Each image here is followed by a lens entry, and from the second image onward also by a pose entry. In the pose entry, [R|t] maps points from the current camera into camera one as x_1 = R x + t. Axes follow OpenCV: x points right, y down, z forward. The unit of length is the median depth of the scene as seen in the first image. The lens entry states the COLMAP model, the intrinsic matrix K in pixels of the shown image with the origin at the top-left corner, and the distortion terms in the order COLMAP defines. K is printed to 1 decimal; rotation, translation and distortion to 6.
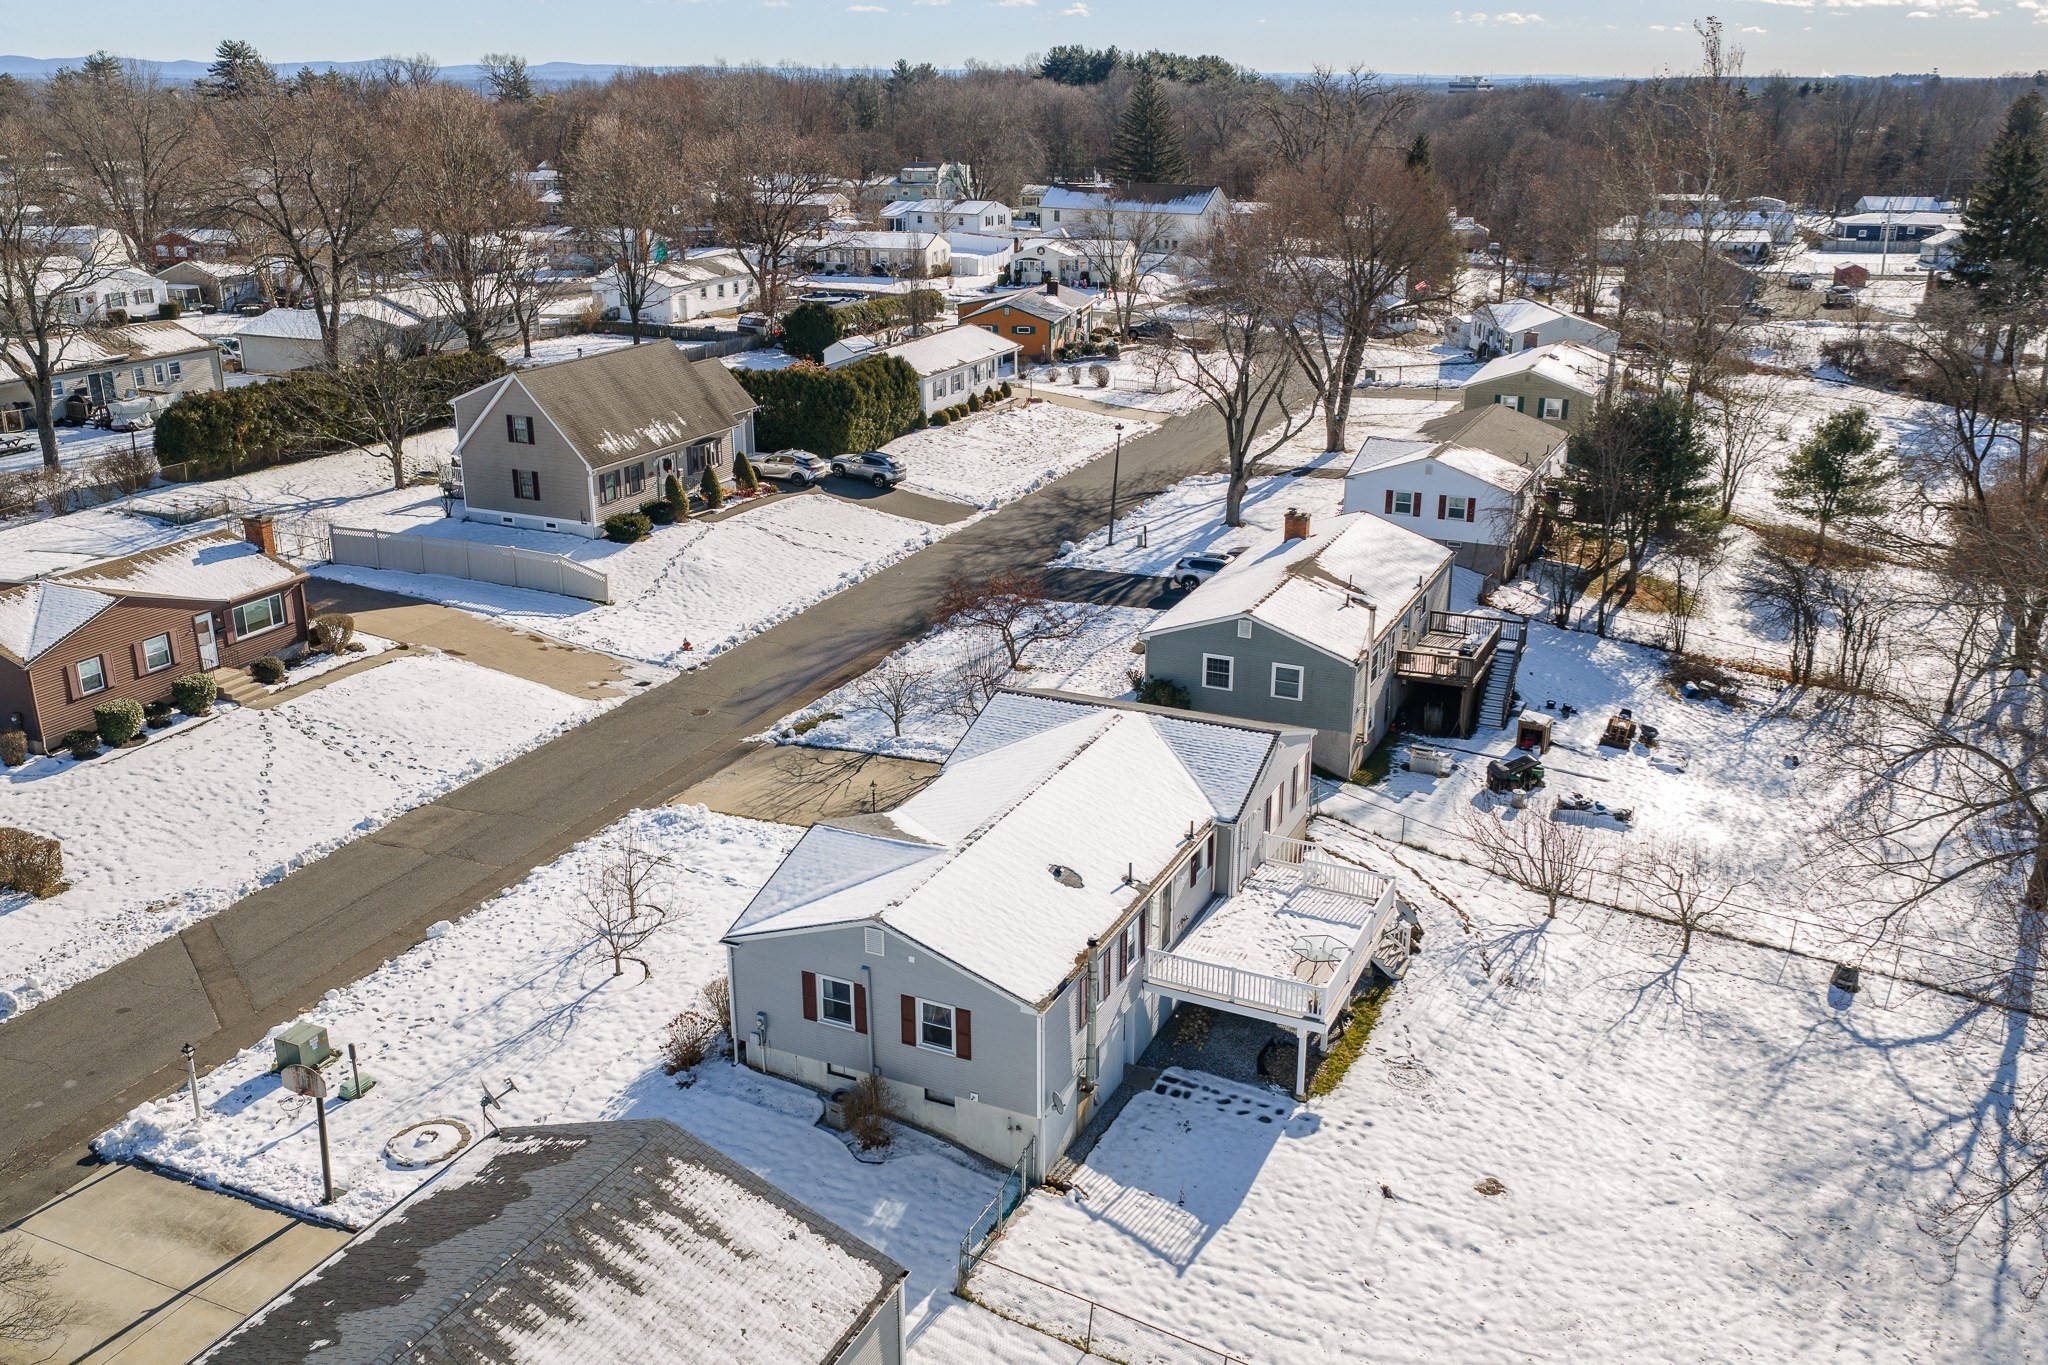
lens RADIAL K [[1707.9, 0, 1024.0], [0, 1707.9, 682.5], [0, 0, 1]] dist [0.008562, -0.011125]
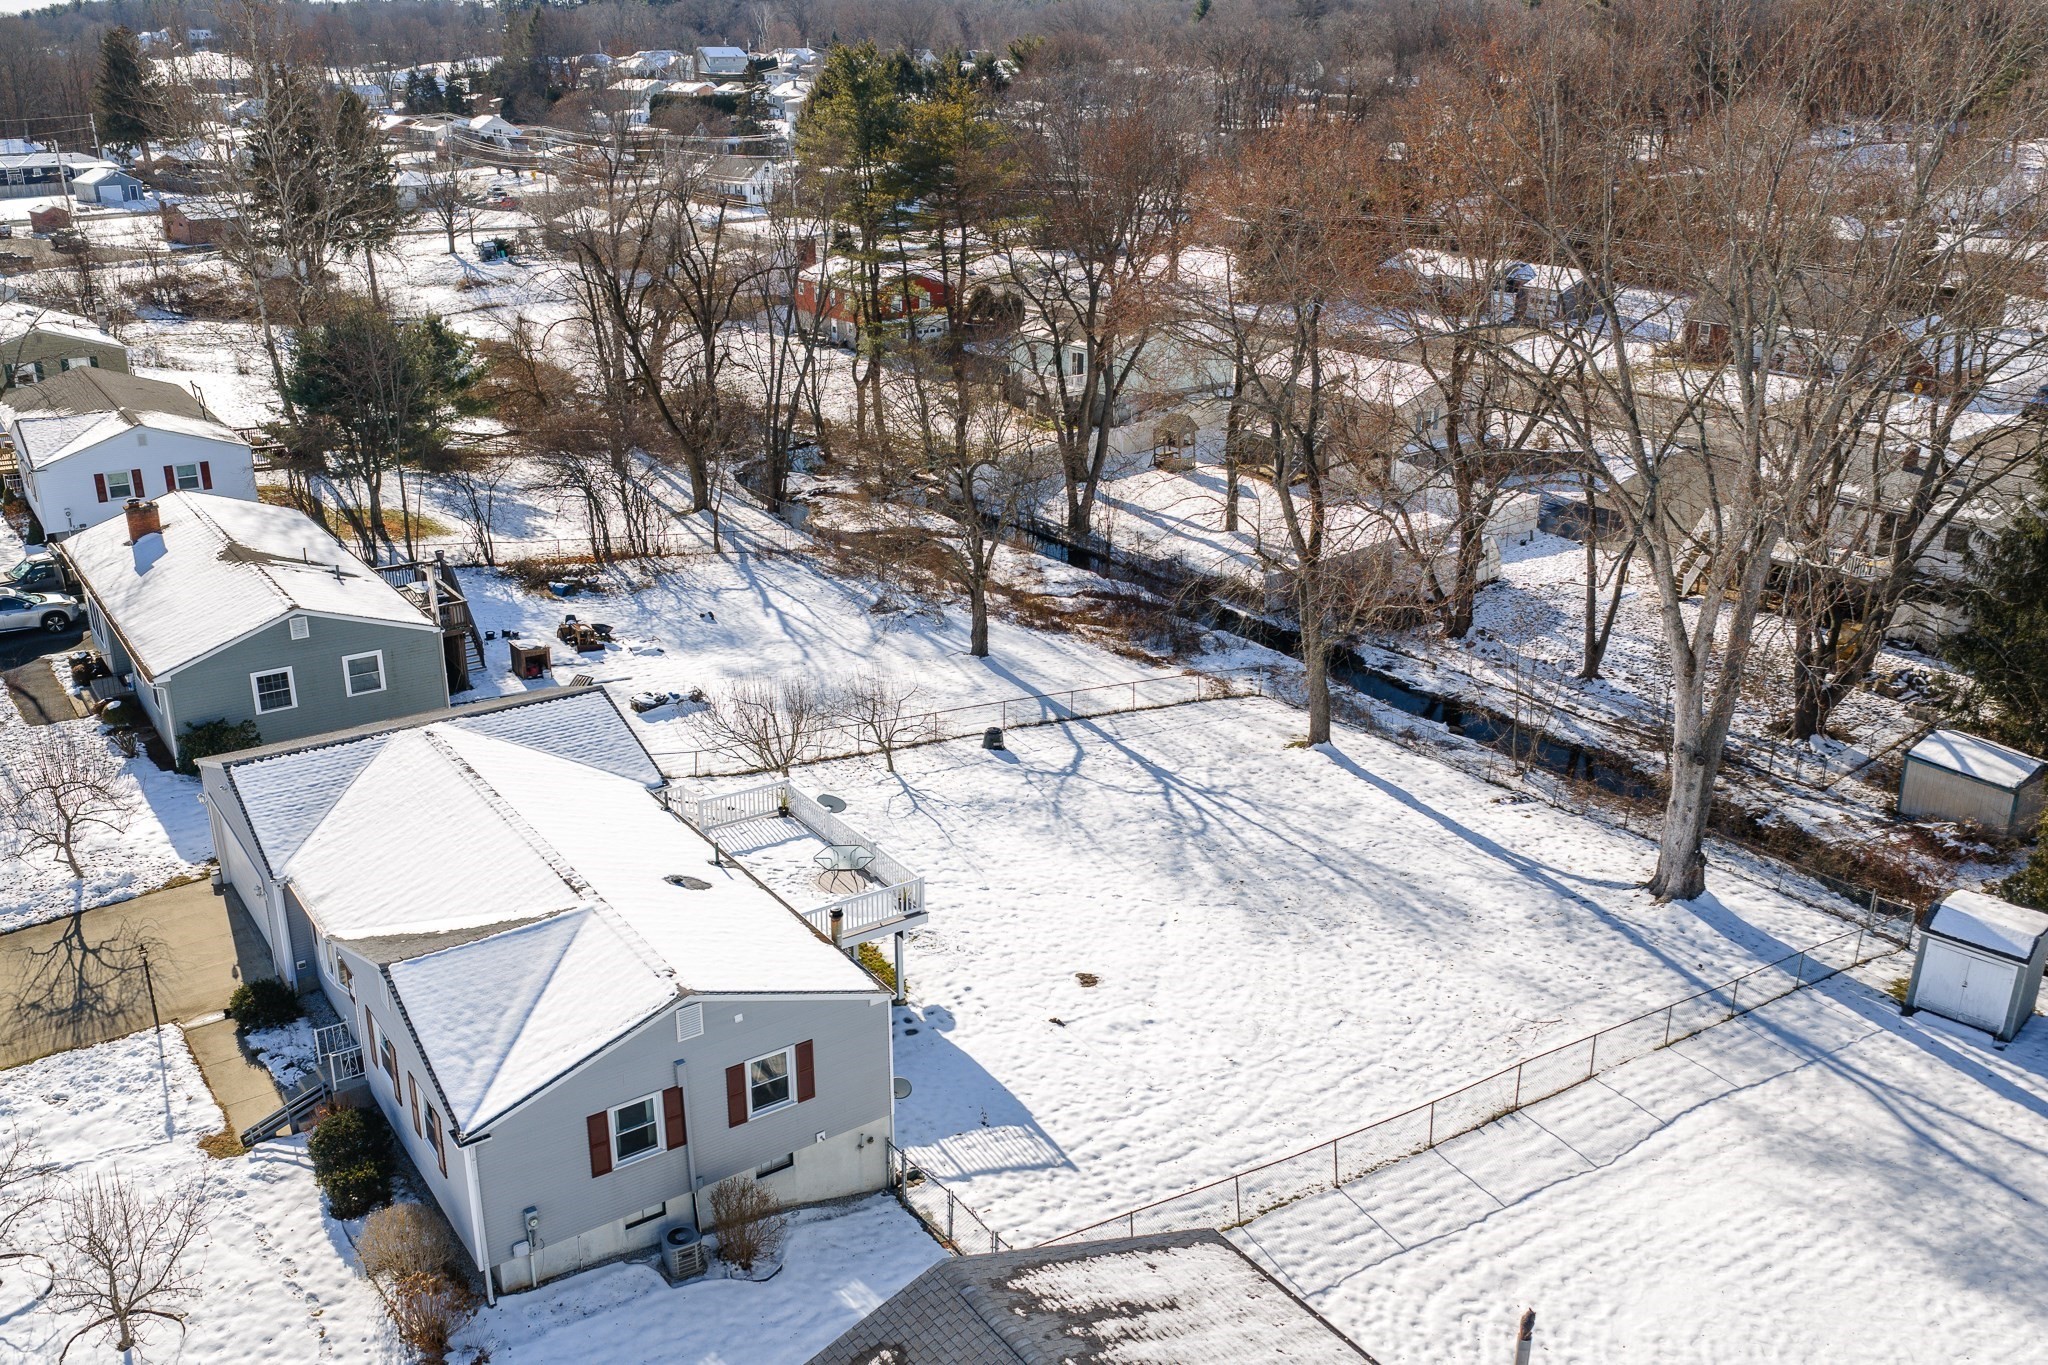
lens RADIAL K [[1707.9, 0, 1024.0], [0, 1707.9, 682.5], [0, 0, 1]] dist [0.008562, -0.011125]
pose [[0.507733, -0.301187, 0.807151, -0.374225], [0.278422, 0.943988, 0.177108, -0.056629], [-0.815284, 0.134805, 0.563152, 0.263938]]
